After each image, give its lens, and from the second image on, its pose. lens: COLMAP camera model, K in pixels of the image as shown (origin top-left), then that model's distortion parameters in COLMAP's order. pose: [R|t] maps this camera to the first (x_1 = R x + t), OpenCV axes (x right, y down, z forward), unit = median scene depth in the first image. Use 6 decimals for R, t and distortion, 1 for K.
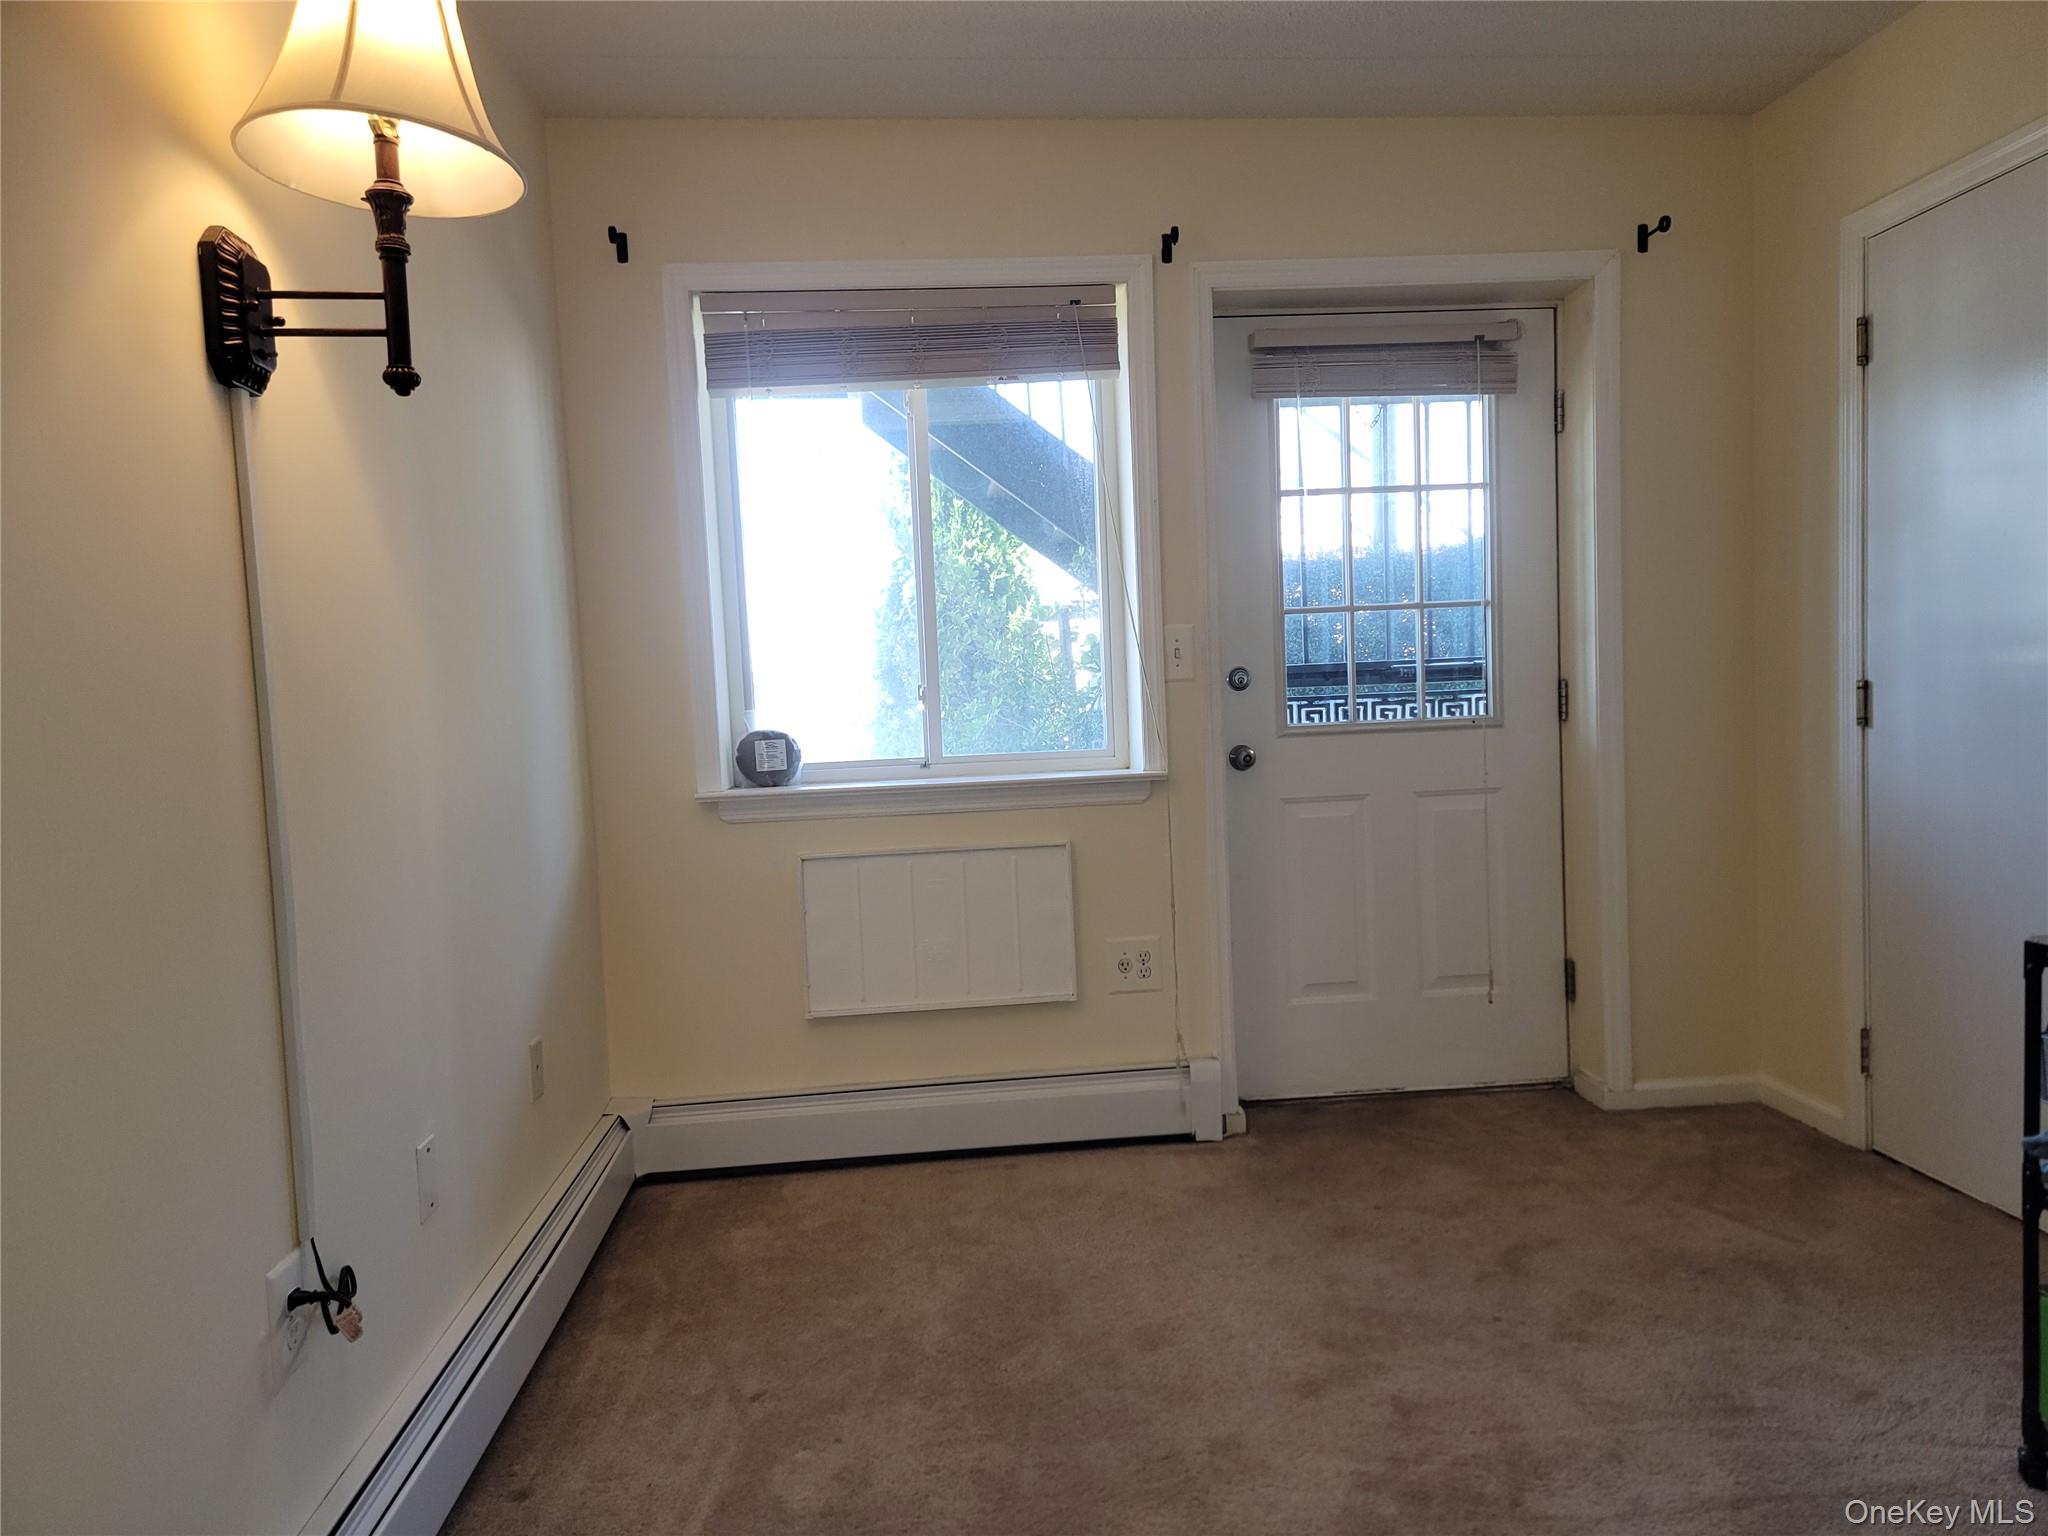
lens RADIAL K [[1423.8, 0, 1070.4], [0, 1423.8, 777.3], [0, 0, 1]] dist [0.057918, -0.039637]
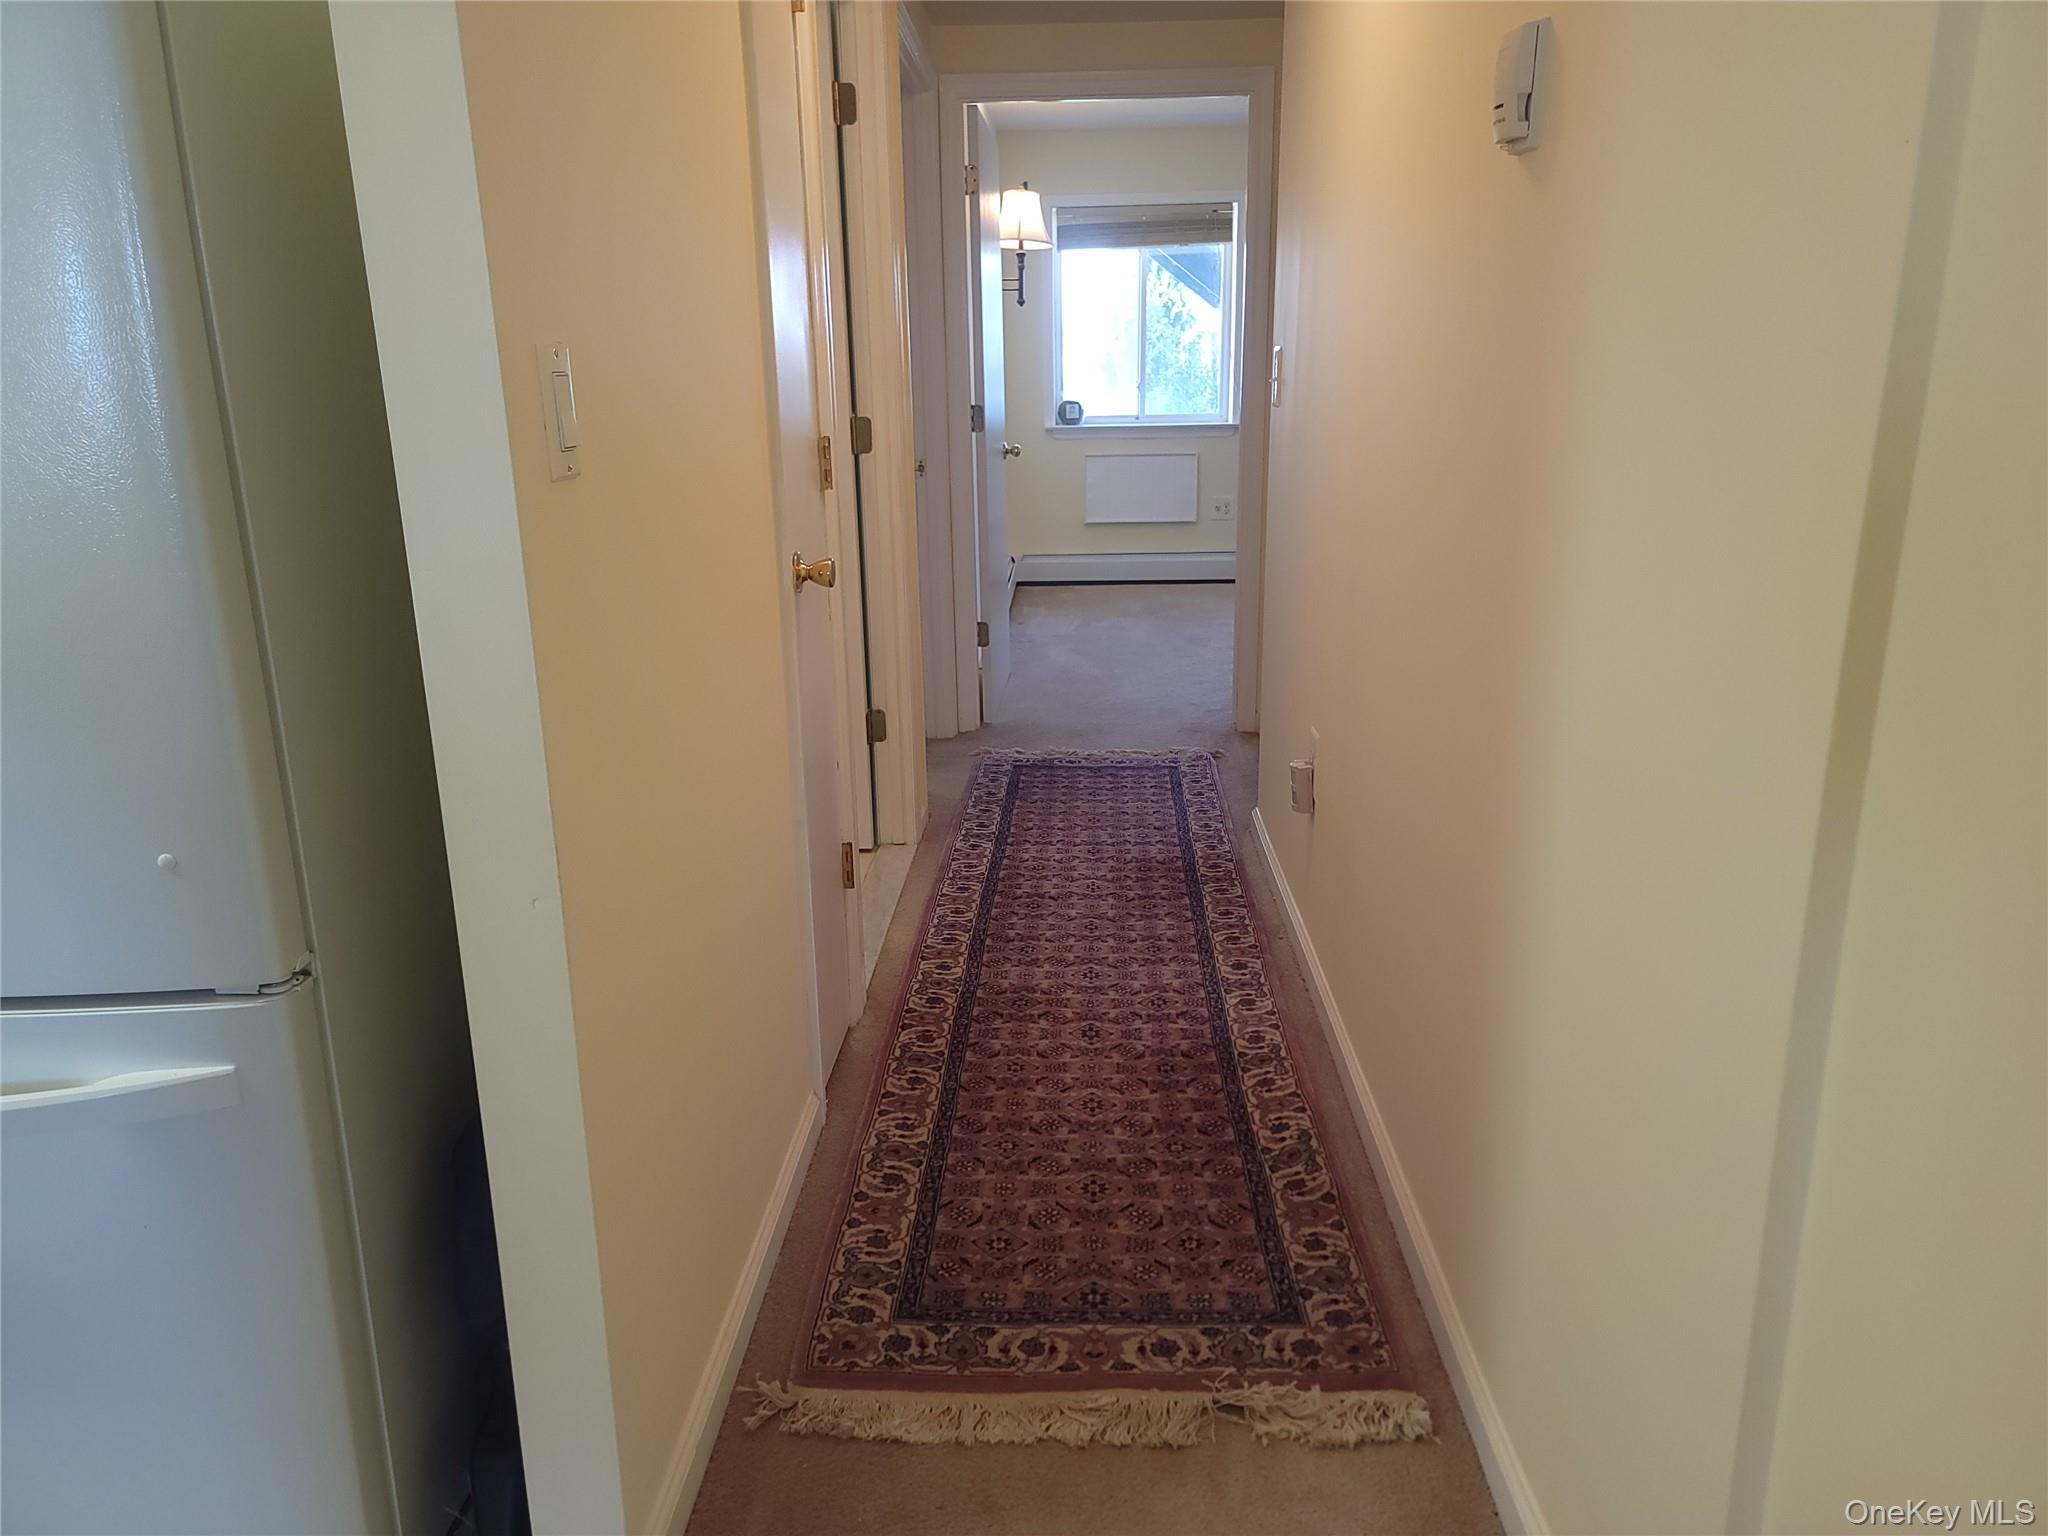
lens RADIAL K [[1423.8, 0, 1070.4], [0, 1423.8, 777.3], [0, 0, 1]] dist [0.057918, -0.039637]
pose [[0.992139, 0.064257, -0.107387, 0.077295], [-0.039360, 0.974785, 0.219646, 0.056348], [0.118793, -0.213692, 0.969651, -1.421785]]
